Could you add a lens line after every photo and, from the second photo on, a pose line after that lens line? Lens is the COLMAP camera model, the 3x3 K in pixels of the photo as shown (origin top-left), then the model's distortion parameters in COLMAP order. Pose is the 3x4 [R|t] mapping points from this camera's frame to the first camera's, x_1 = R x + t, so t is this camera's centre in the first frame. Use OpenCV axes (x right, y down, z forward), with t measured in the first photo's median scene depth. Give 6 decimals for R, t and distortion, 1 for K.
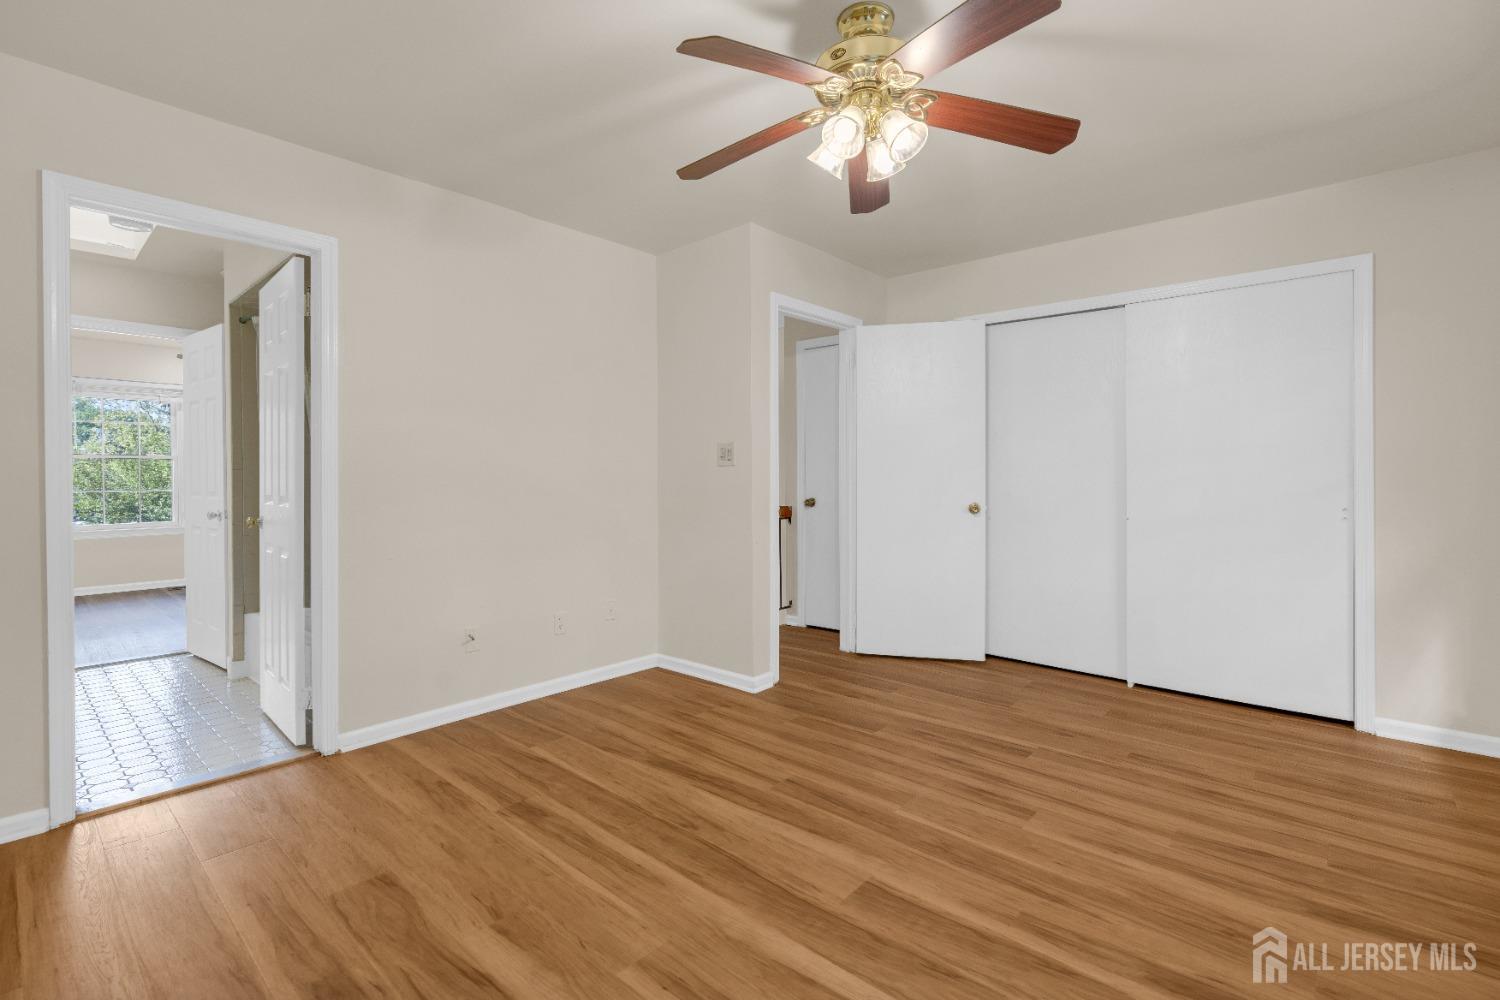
lens RADIAL K [[682.0, 0, 755.5], [0, 682.0, 466.0], [0, 0, 1]] dist [-0.003724, -0.000048]
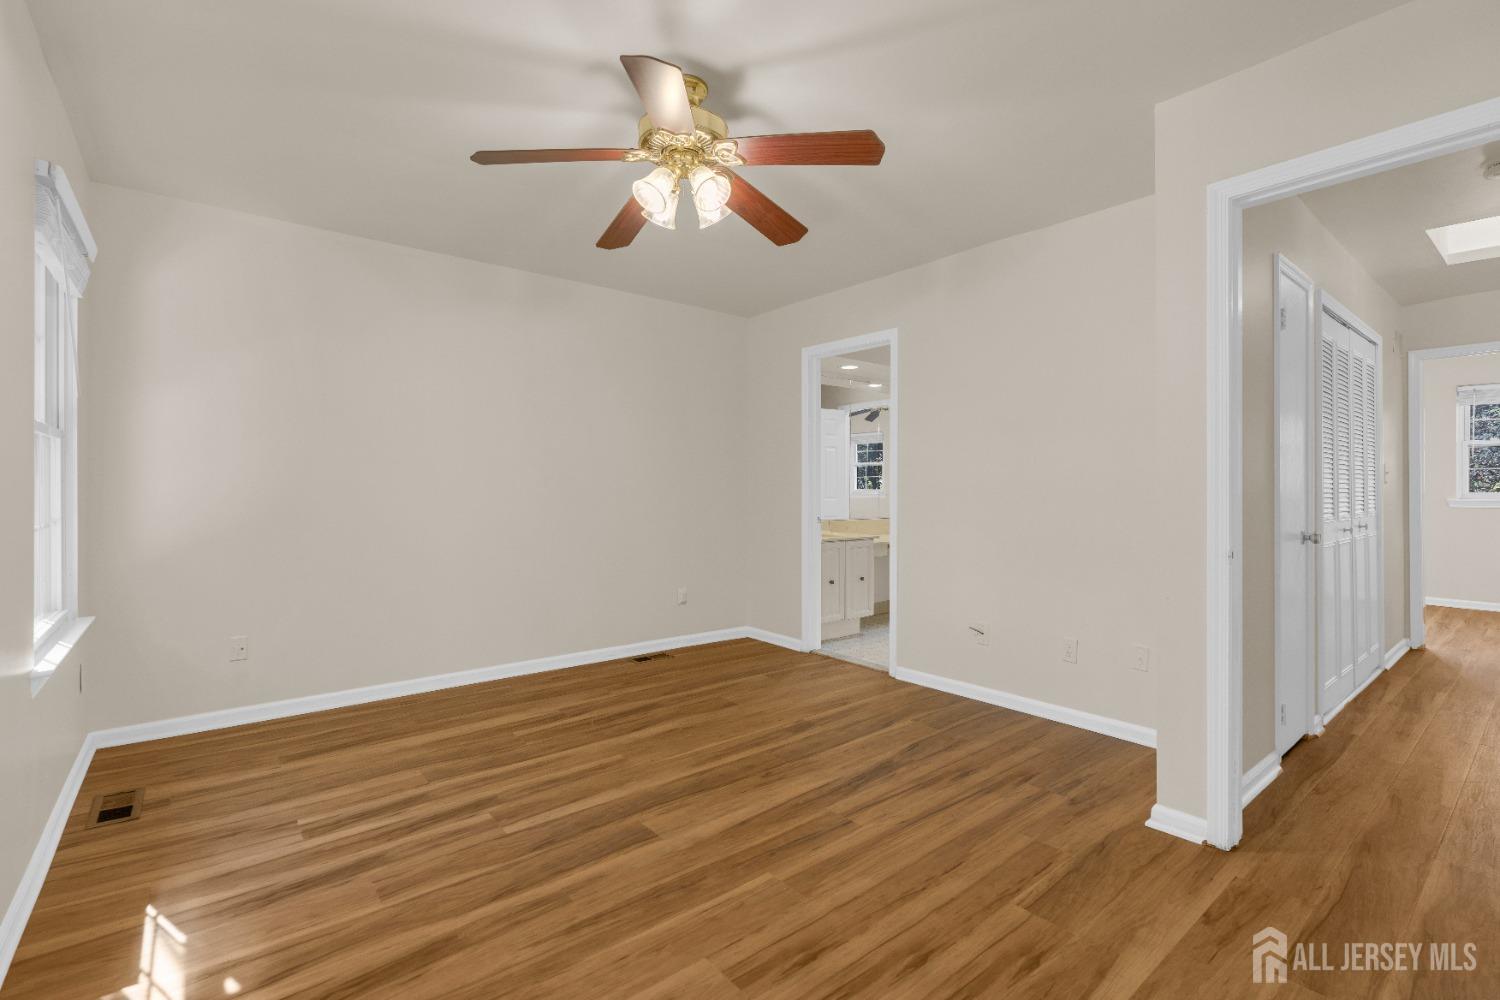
lens RADIAL K [[690.8, 0, 750.0], [0, 690.8, 500.0], [0, 0, 1]] dist [-0.007753, 0.000674]
pose [[-0.168732, 0.020186, -0.985455, 0.967284], [0.013736, 0.999741, 0.018127, 0.005907], [0.985566, -0.010477, -0.168966, 1.012714]]
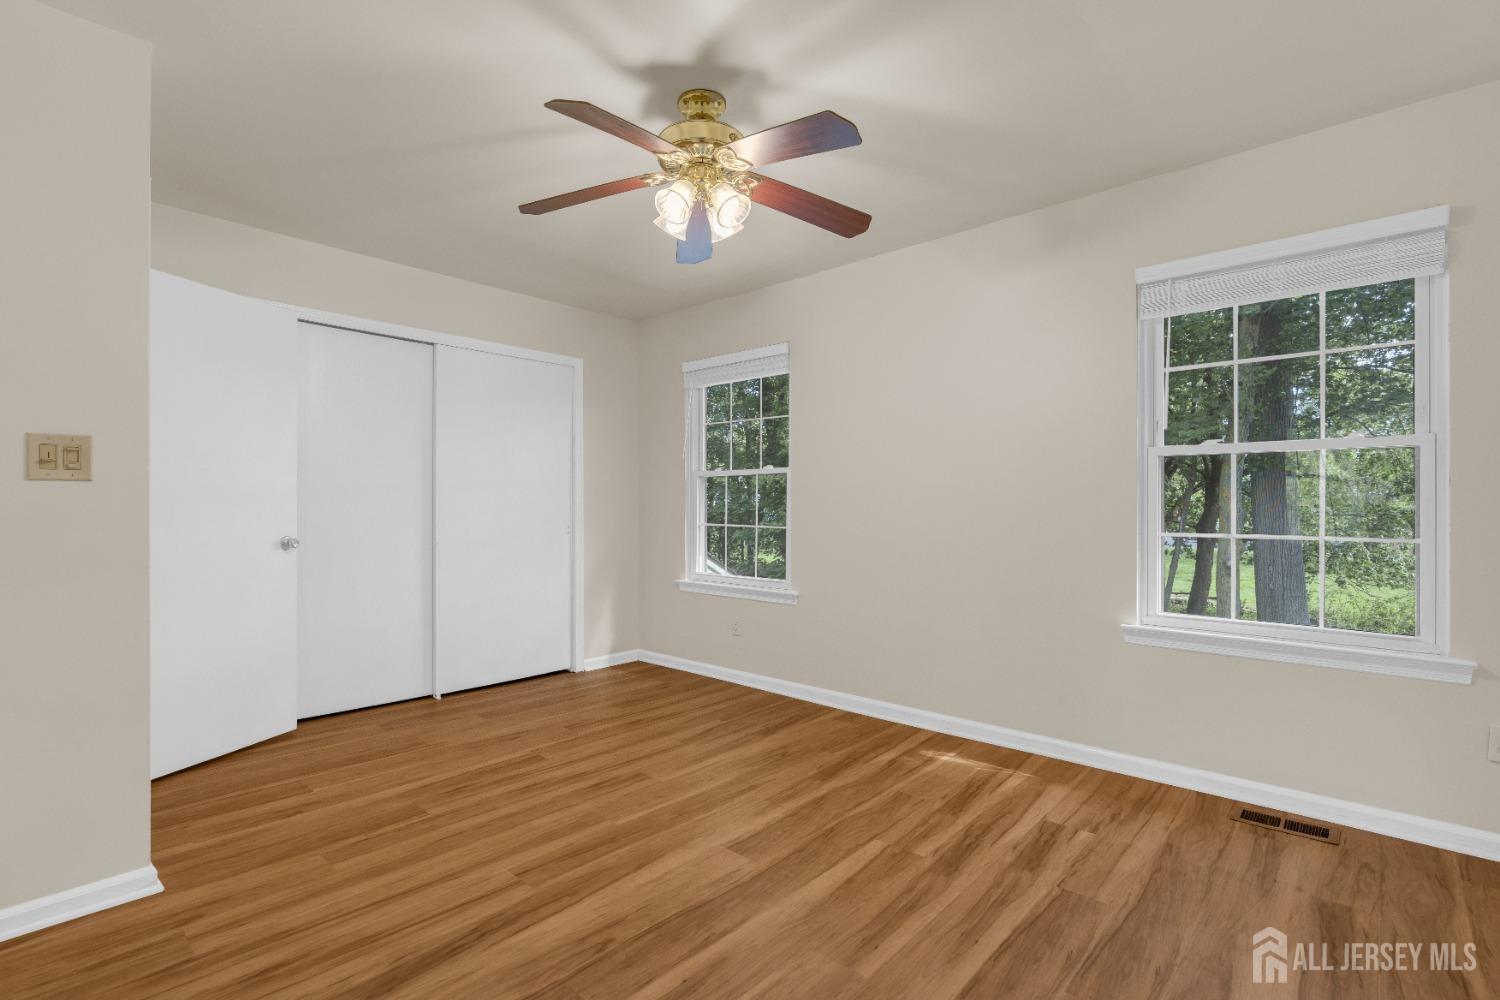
lens RADIAL K [[690.8, 0, 750.0], [0, 690.8, 500.0], [0, 0, 1]] dist [-0.007753, 0.000674]
pose [[0.015726, 0.008790, 0.999838, -0.763956], [-0.017371, 0.999813, -0.008516, 0.014325], [-0.999725, -0.017235, 0.015876, 0.705785]]
